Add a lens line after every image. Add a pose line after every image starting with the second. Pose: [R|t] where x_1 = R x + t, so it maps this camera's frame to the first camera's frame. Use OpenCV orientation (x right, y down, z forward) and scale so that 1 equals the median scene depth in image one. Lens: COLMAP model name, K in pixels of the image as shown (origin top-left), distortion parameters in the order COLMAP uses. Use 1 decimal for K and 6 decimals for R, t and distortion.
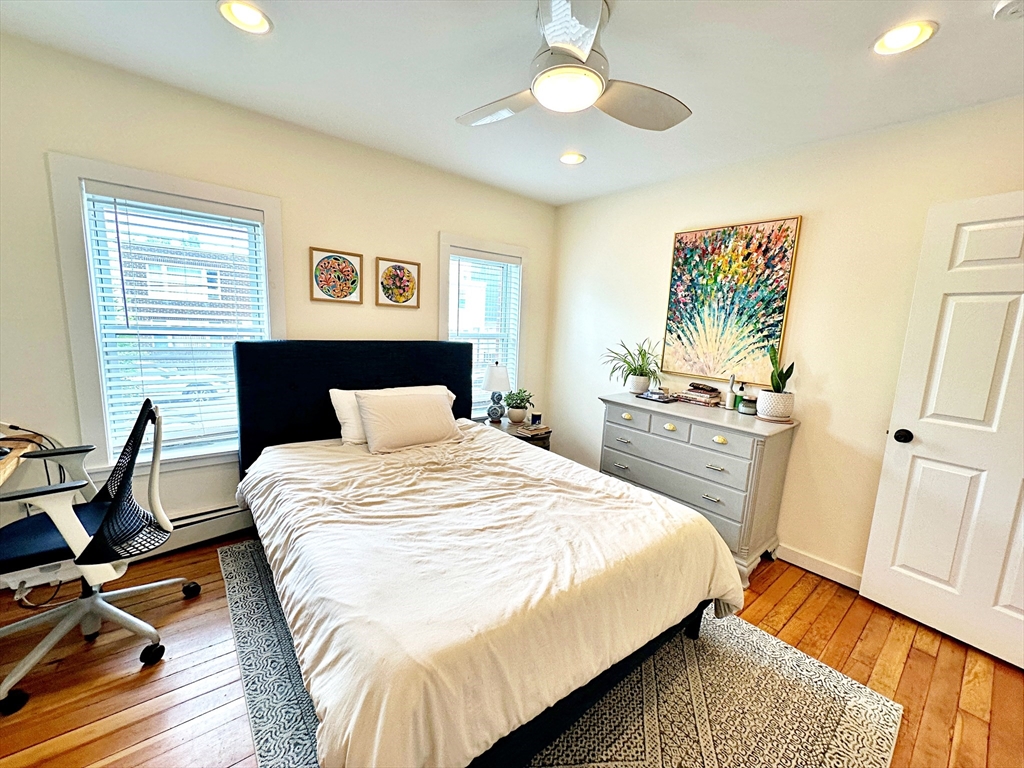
lens RADIAL K [[410.2, 0, 511.7], [0, 410.2, 383.4], [0, 0, 1]] dist [0.000863, -0.000387]
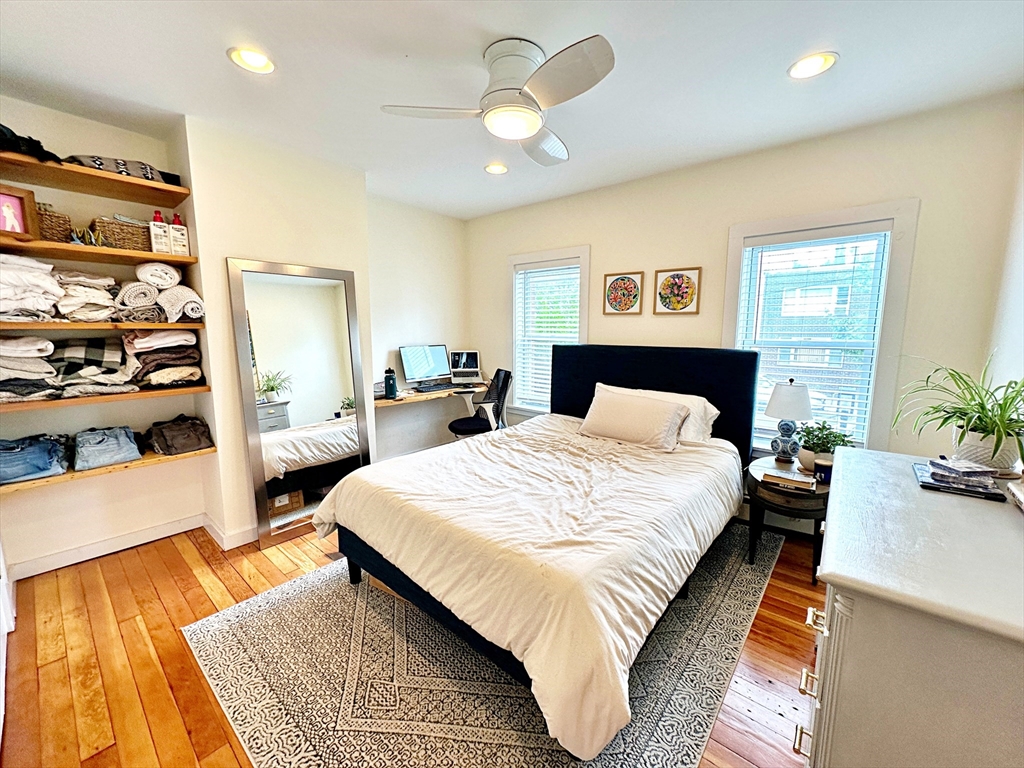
lens RADIAL K [[410.2, 0, 512.4], [0, 410.2, 384.5], [0, 0, 1]] dist [0.000863, -0.000387]
pose [[0.173013, 0.095533, -0.980275, 0.778290], [-0.137857, 0.987836, 0.071939, -0.036191], [0.975224, 0.122691, 0.184078, 0.506053]]
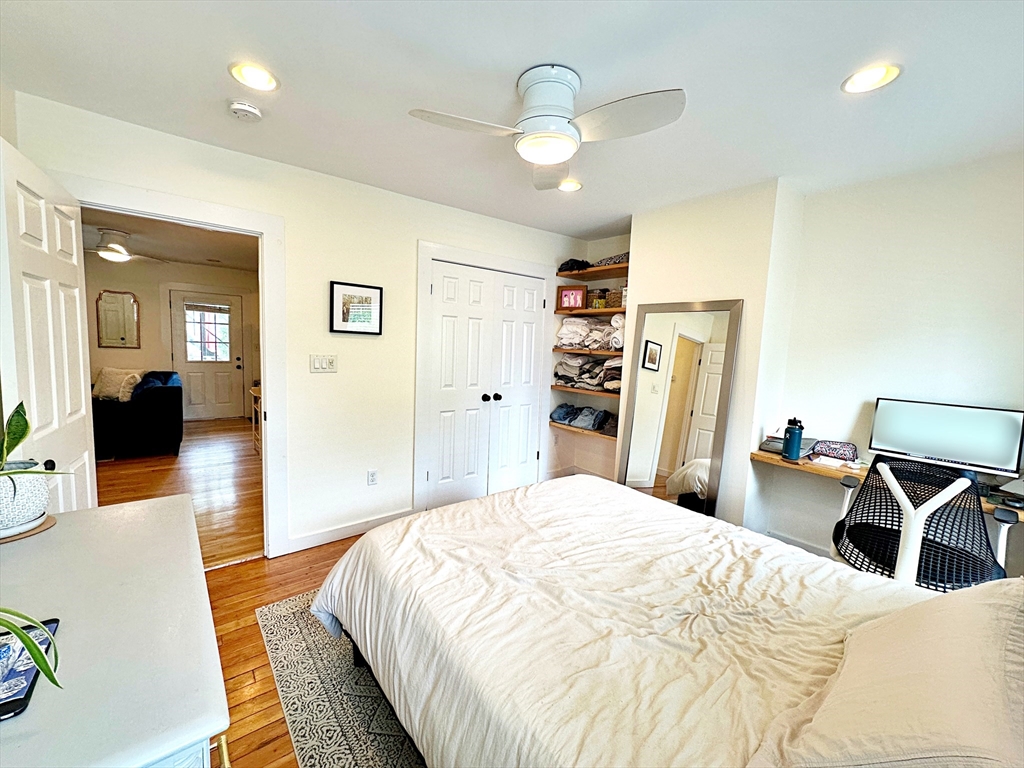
lens RADIAL K [[410.2, 0, 515.0], [0, 410.2, 387.2], [0, 0, 1]] dist [0.000863, -0.000387]
pose [[-0.996559, -0.082701, -0.005470, 0.094529], [-0.081455, 0.965085, 0.248950, -0.203505], [-0.015310, 0.248539, -0.968501, 1.312403]]
